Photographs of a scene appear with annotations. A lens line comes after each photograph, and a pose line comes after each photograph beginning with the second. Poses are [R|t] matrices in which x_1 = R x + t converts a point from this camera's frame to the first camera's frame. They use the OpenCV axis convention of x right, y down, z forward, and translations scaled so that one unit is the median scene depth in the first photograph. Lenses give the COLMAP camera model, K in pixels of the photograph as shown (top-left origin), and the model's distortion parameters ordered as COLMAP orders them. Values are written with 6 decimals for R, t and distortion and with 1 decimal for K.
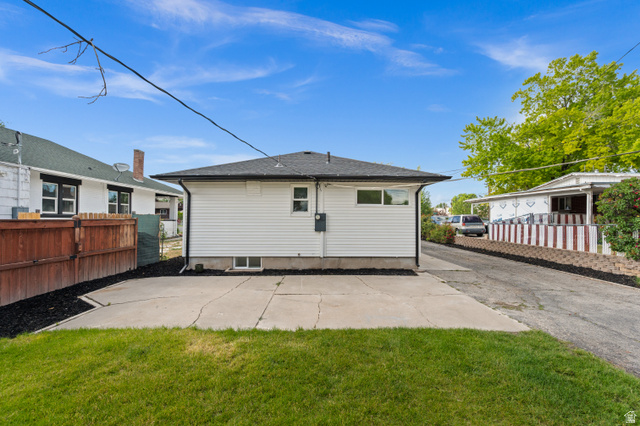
lens RADIAL K [[253.4, 0, 319.6], [0, 253.4, 215.4], [0, 0, 1]] dist [-0.000659, 0.000006]
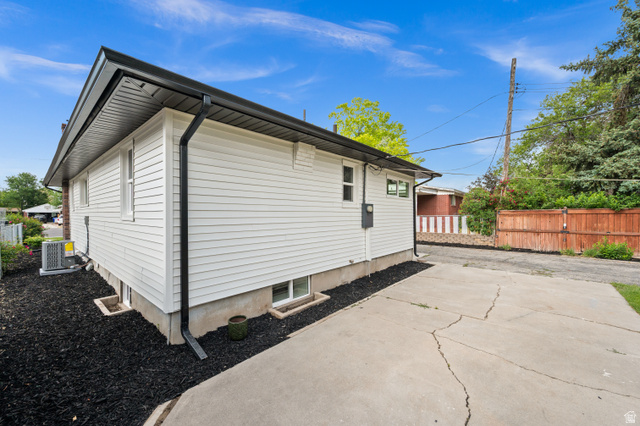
lens RADIAL K [[253.4, 0, 322.0], [0, 253.4, 214.6], [0, 0, 1]] dist [-0.000659, 0.000006]
pose [[0.660850, -0.006759, 0.750488, -0.660049], [-0.009622, 0.999801, 0.017477, 0.011239], [-0.750457, -0.018771, 0.660653, 0.590028]]
